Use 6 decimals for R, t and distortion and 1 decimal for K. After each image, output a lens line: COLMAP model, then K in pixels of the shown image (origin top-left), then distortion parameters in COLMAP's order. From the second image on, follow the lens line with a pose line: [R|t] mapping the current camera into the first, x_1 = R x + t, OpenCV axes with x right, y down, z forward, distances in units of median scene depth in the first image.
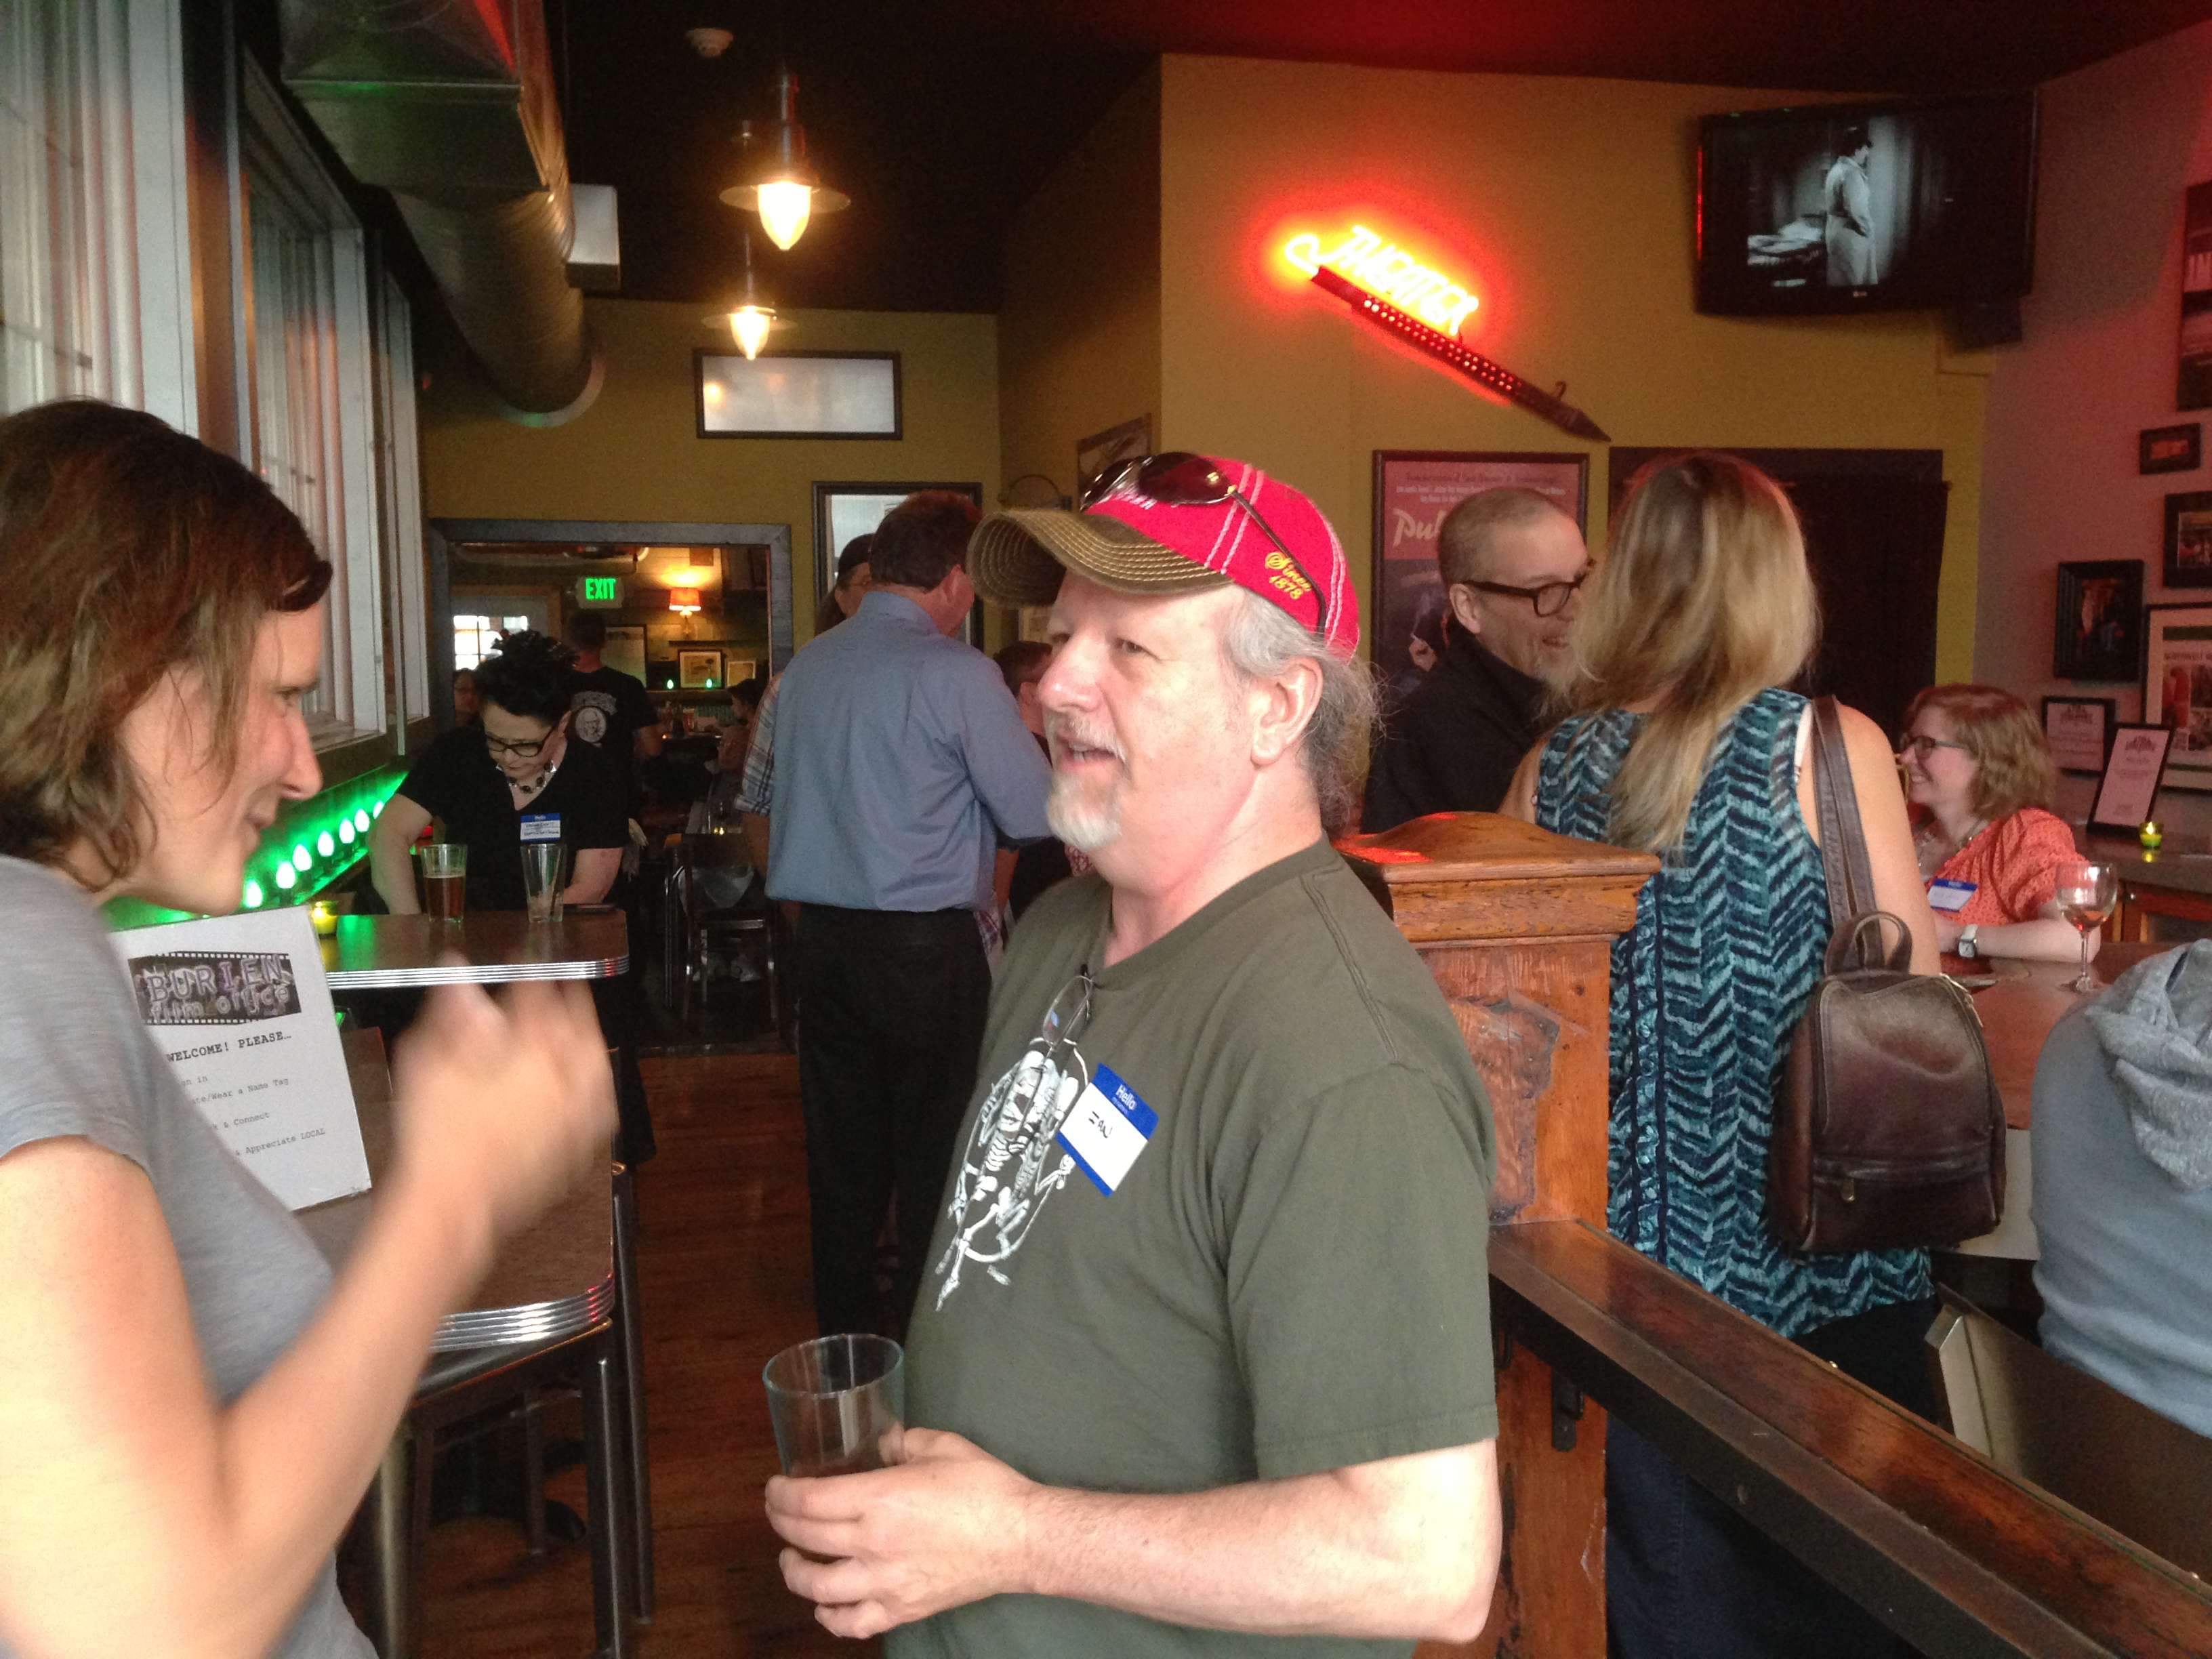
lens RADIAL K [[2127.8, 0, 1107.5], [0, 2127.8, 827.3], [0, 0, 1]] dist [0.118769, 0.000000]
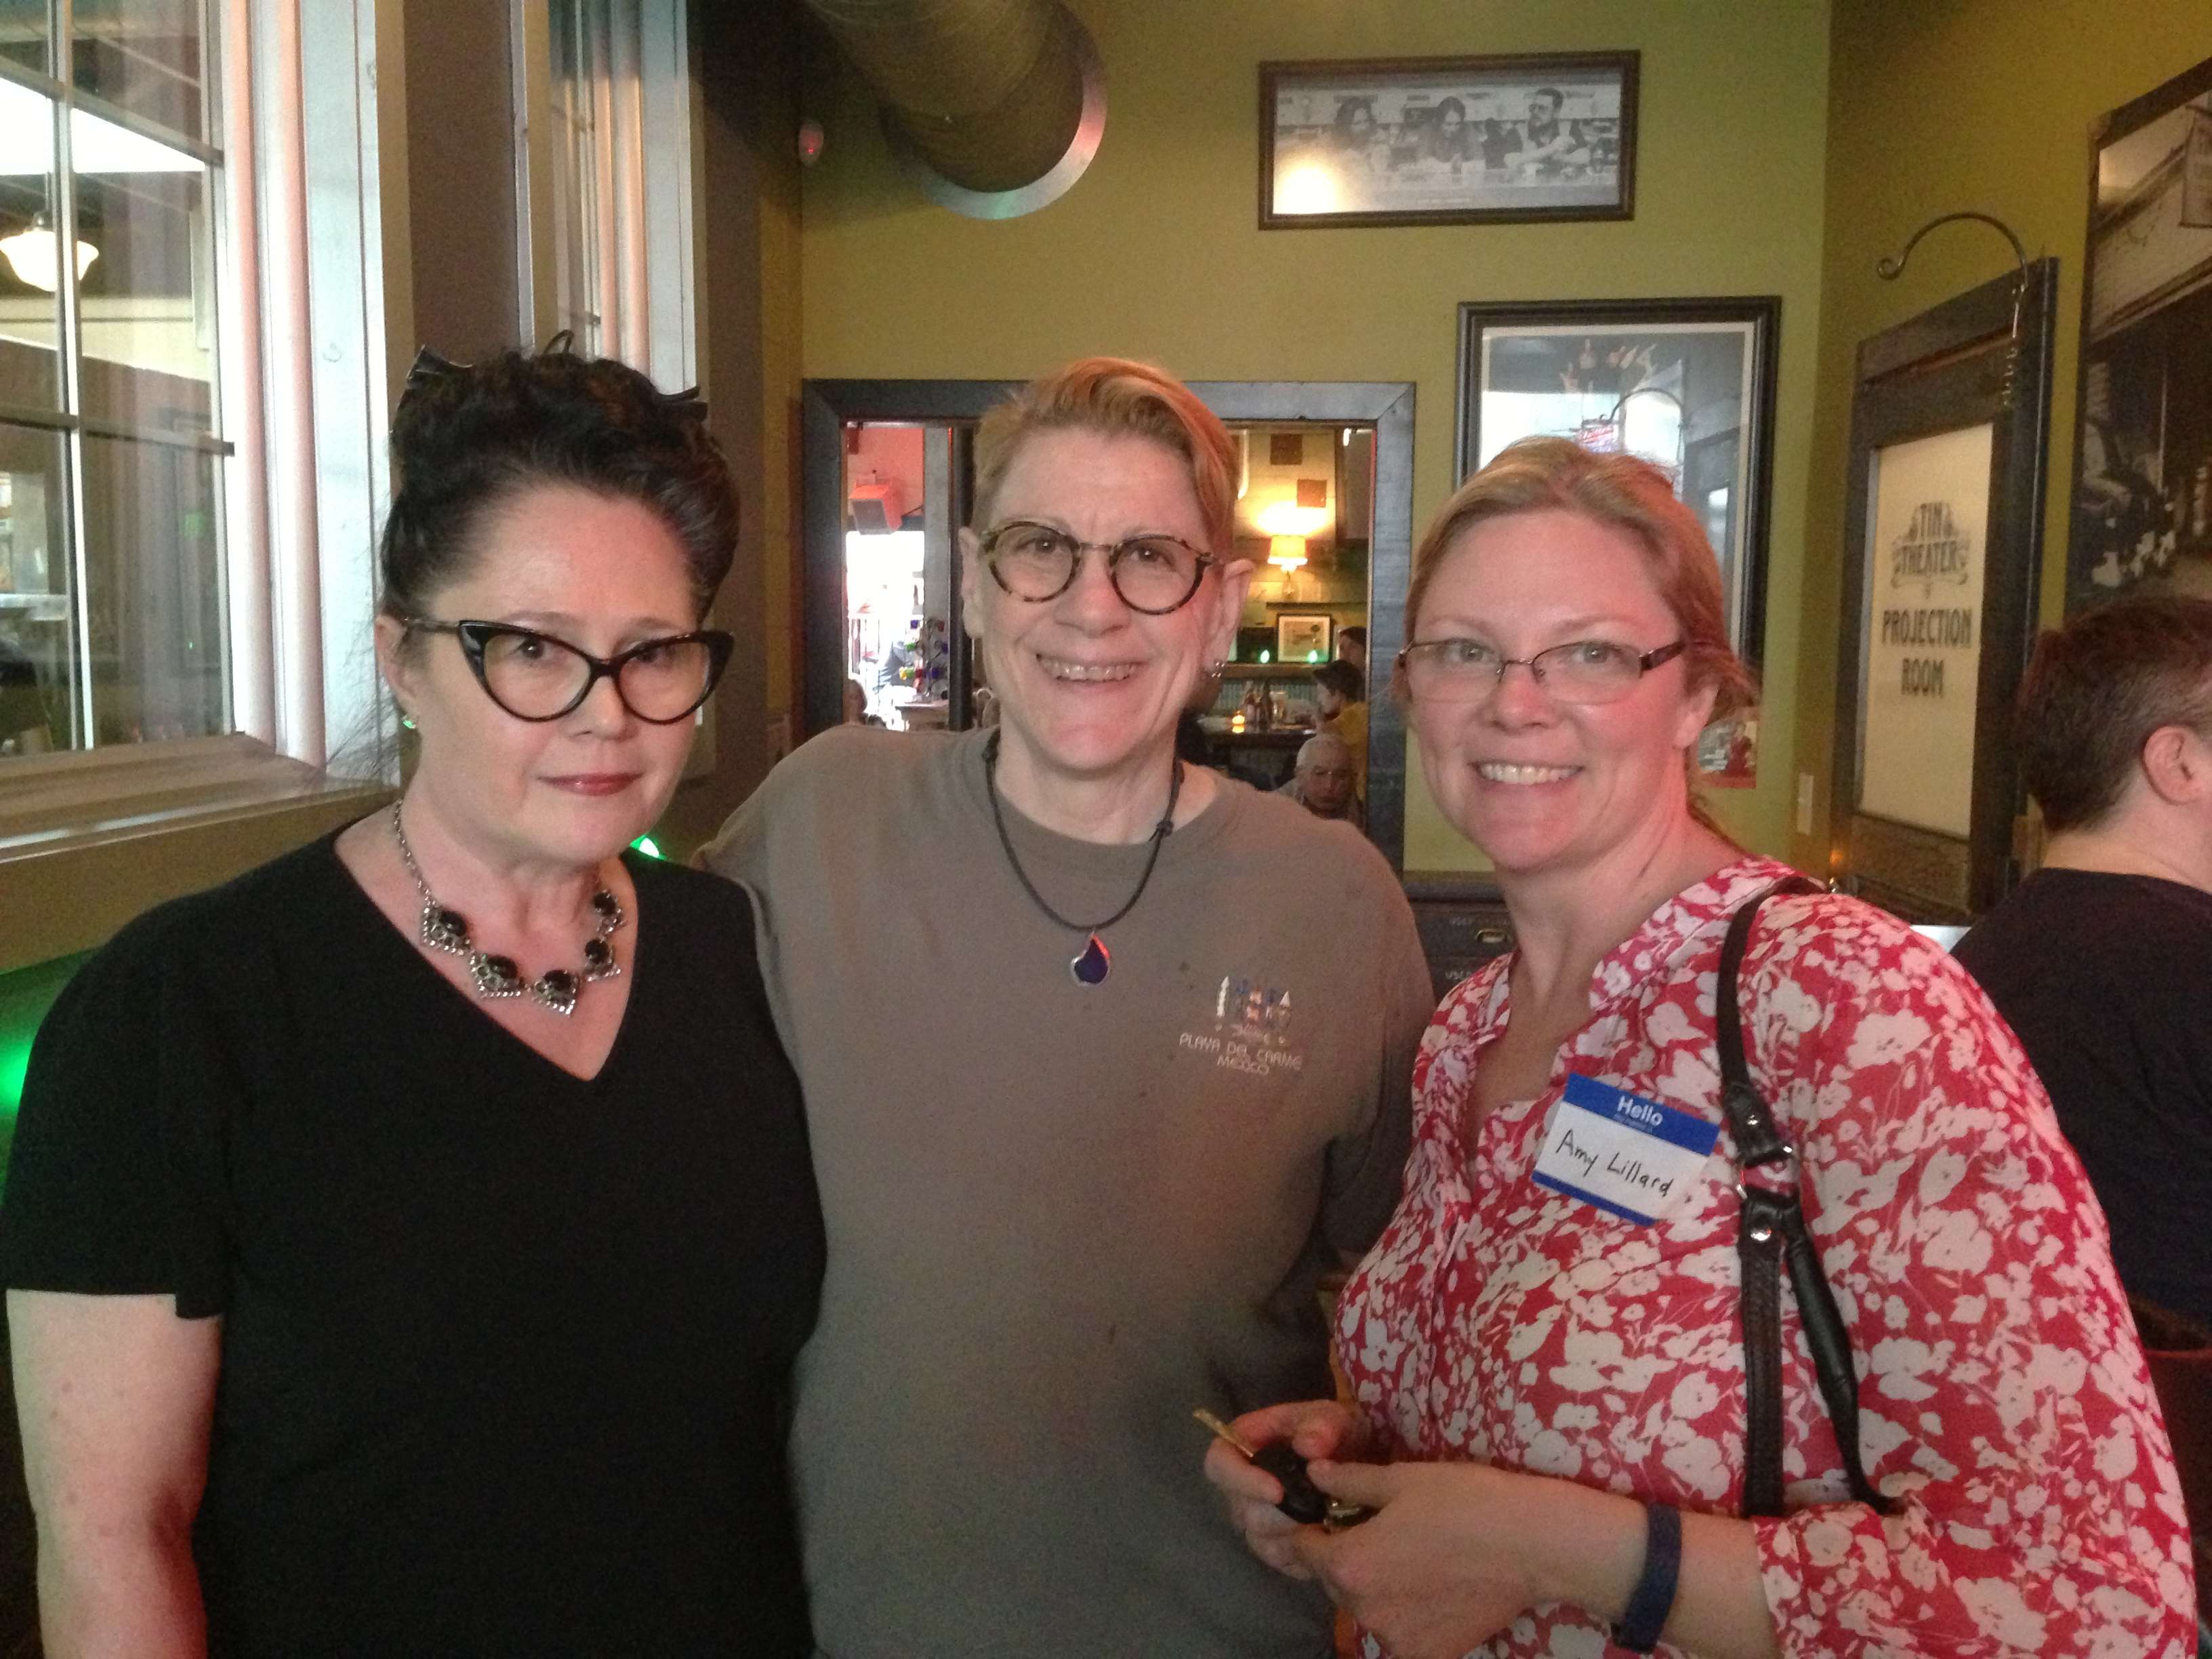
lens RADIAL K [[2127.8, 0, 1101.7], [0, 2127.8, 827.6], [0, 0, 1]] dist [0.118769, 0.000000]
pose [[0.956113, 0.045638, -0.289423, -0.030183], [-0.041512, 0.998930, 0.020383, -0.016992], [0.290043, -0.007474, 0.956984, 0.223630]]
